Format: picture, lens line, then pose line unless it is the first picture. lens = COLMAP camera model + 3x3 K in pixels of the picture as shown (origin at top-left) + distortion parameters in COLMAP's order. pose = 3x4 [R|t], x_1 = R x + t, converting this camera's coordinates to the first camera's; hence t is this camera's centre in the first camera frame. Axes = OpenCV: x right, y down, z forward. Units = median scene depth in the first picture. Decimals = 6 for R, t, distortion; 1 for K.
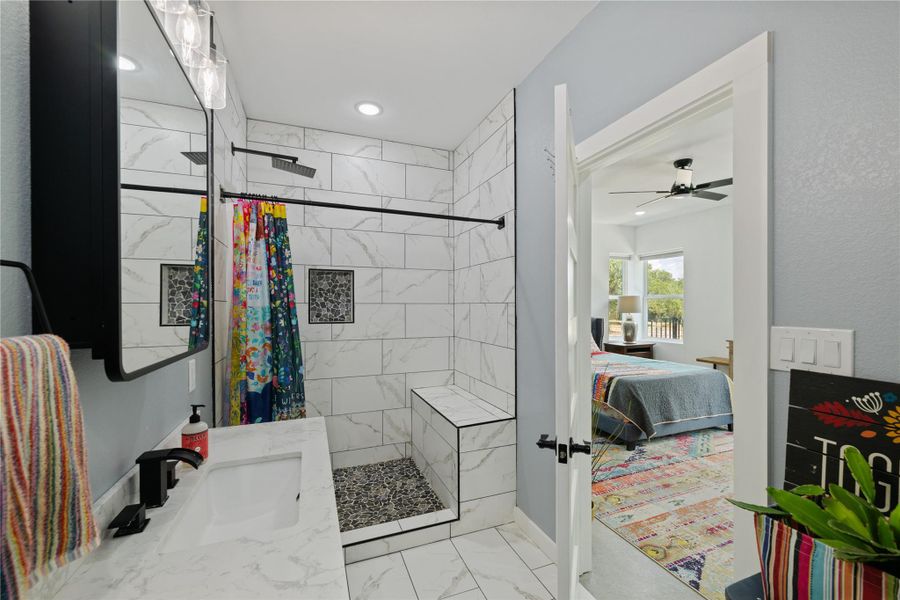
lens RADIAL K [[361.3, 0, 450.2], [0, 361.3, 305.6], [0, 0, 1]] dist [-0.002385, -0.000237]
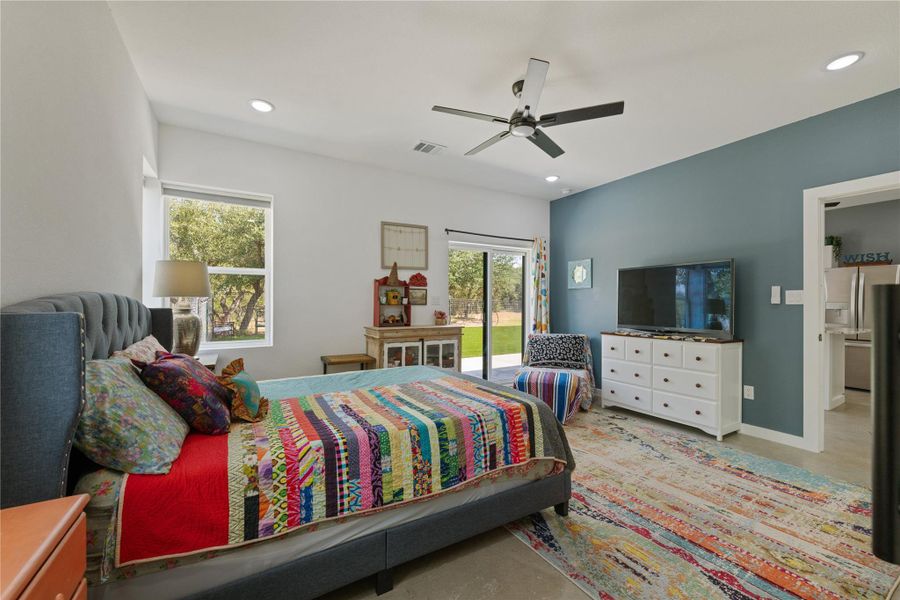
lens RADIAL K [[361.3, 0, 450.2], [0, 361.3, 305.6], [0, 0, 1]] dist [-0.002385, -0.000237]
pose [[-0.160748, -0.007790, 0.986965, -0.059282], [-0.000011, 0.999969, 0.007891, 0.044897], [-0.986996, 0.001257, -0.160743, 1.189179]]
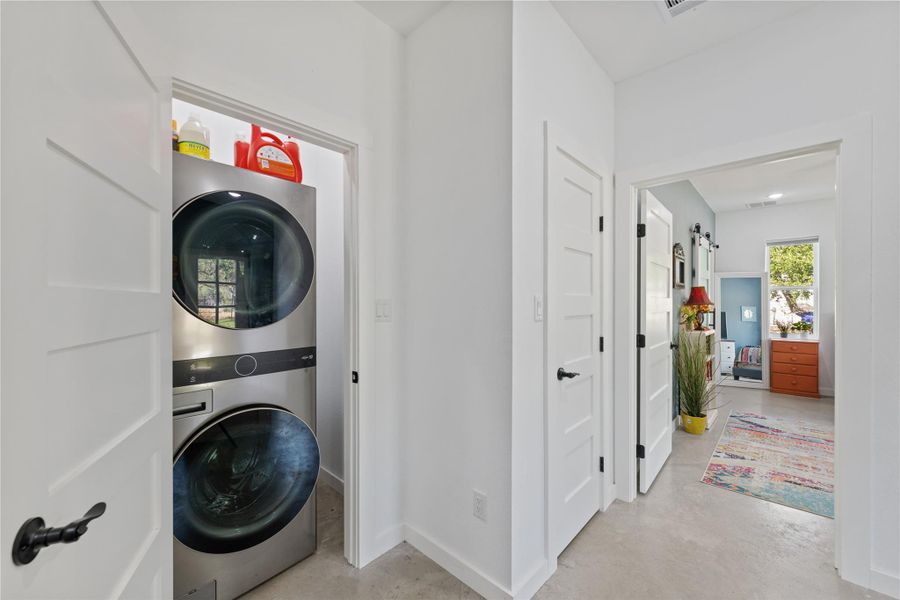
lens RADIAL K [[361.3, 0, 450.2], [0, 361.3, 305.6], [0, 0, 1]] dist [-0.002385, -0.000237]
pose [[0.435982, 0.012983, -0.899862, 0.795020], [-0.007245, 0.999914, 0.010916, 0.026596], [0.899926, 0.001760, 0.436039, -0.419849]]
